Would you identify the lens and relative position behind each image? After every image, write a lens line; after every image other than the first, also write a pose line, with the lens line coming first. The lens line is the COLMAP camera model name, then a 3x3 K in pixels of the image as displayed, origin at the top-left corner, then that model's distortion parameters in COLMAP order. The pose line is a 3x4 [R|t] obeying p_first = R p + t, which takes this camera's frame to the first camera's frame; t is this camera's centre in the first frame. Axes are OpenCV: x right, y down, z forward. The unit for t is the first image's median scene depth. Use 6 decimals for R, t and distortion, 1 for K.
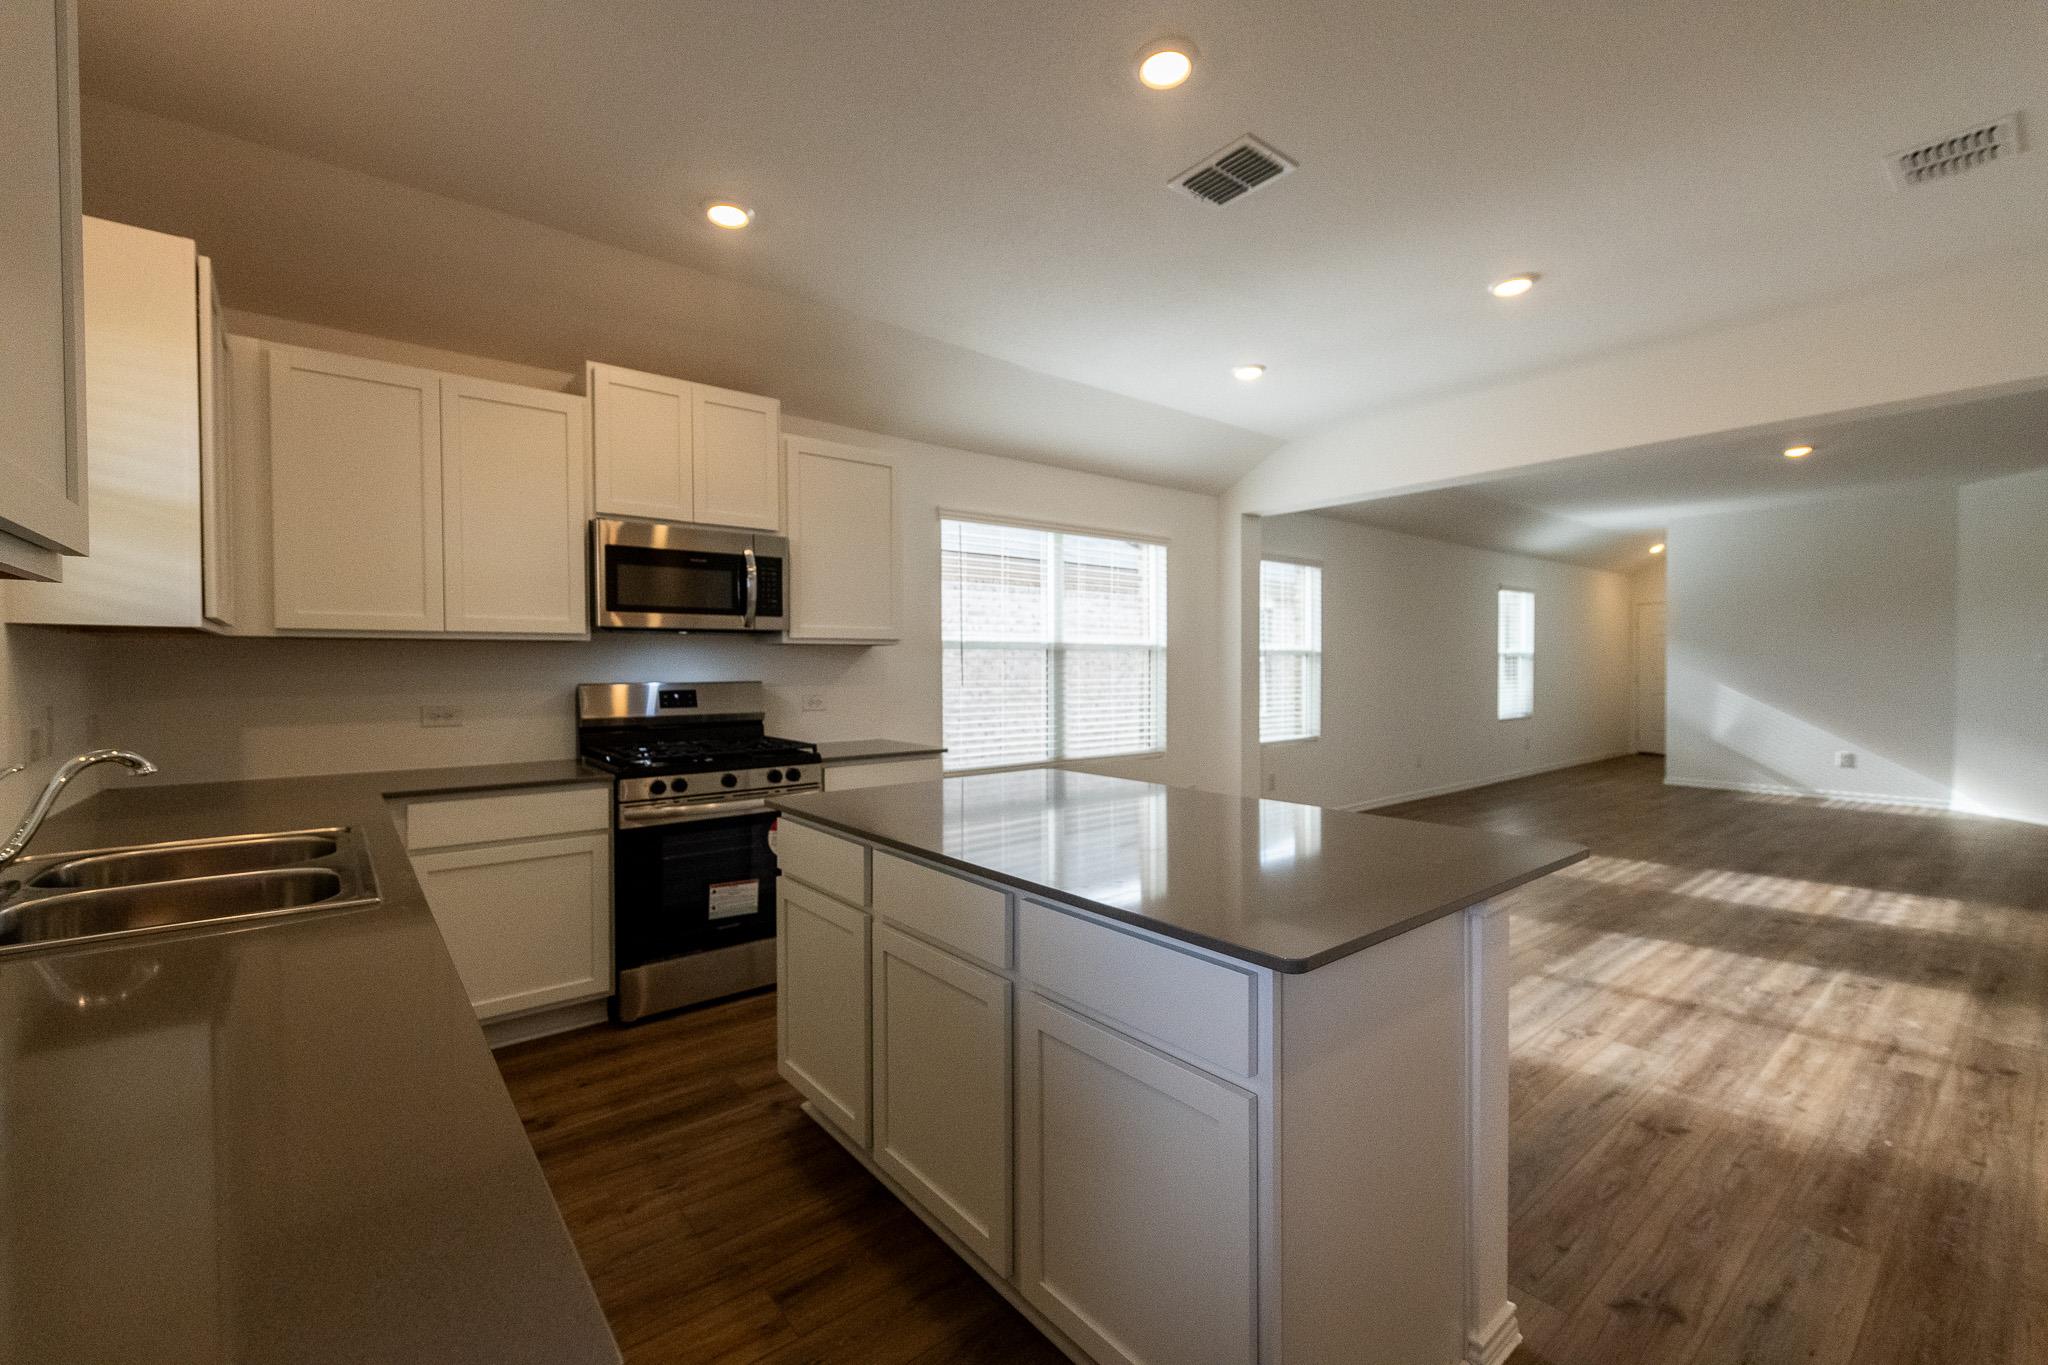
lens RADIAL K [[851.5, 0, 1019.4], [0, 851.5, 673.0], [0, 0, 1]] dist [0.013127, -0.003936]
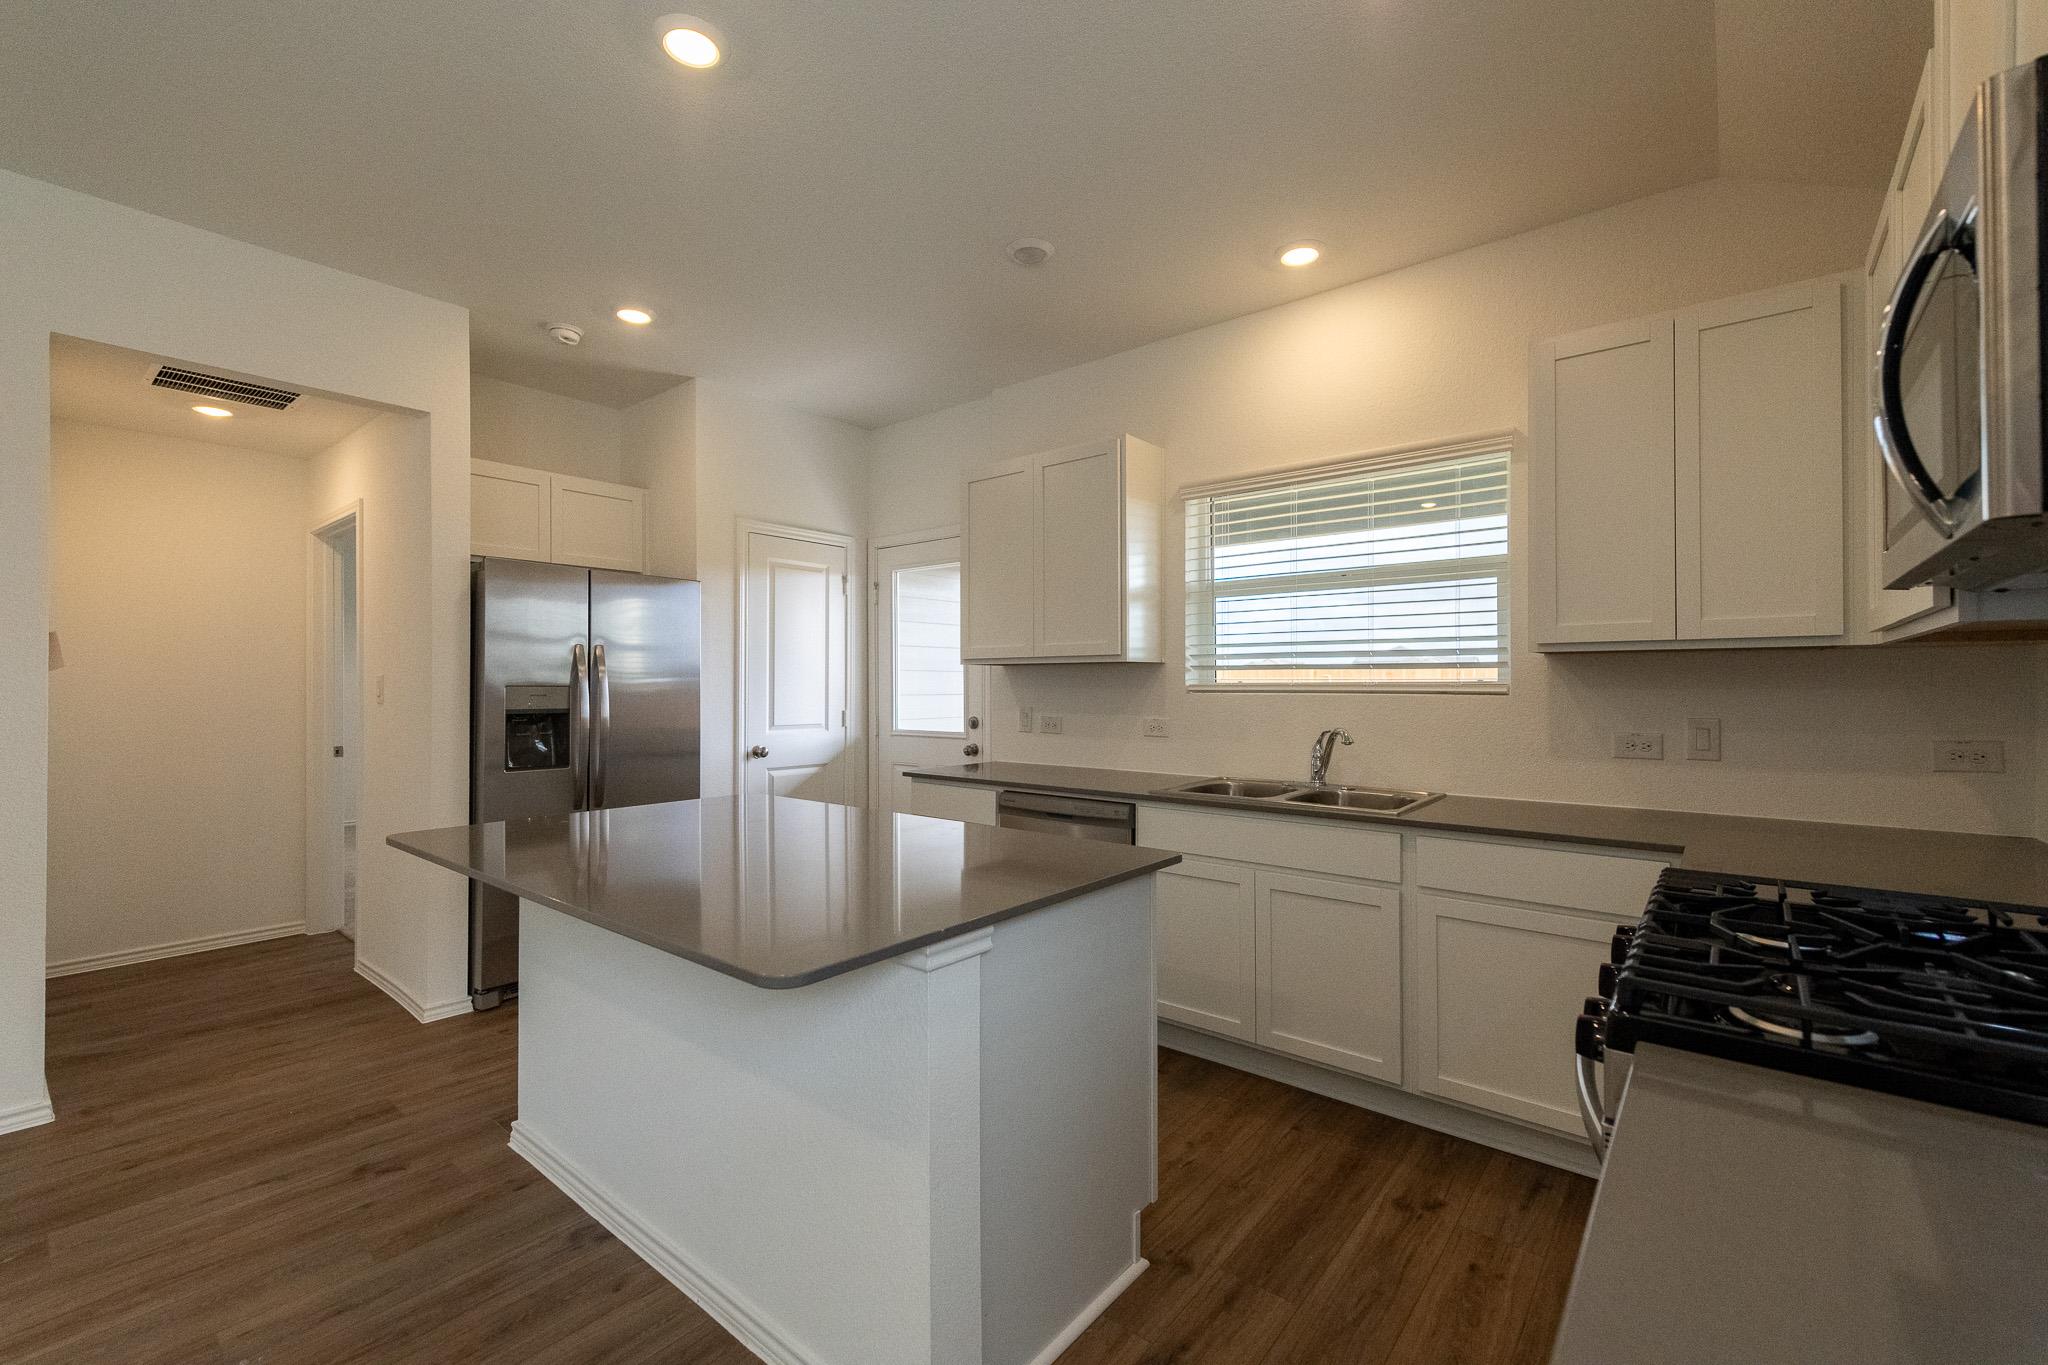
lens RADIAL K [[851.5, 0, 1020.7], [0, 851.5, 678.5], [0, 0, 1]] dist [0.013127, -0.003936]
pose [[-0.980970, 0.002400, -0.194144, 0.004862], [0.002065, 0.999996, 0.001927, -0.010880], [0.194148, 0.001489, -0.980971, 1.263403]]
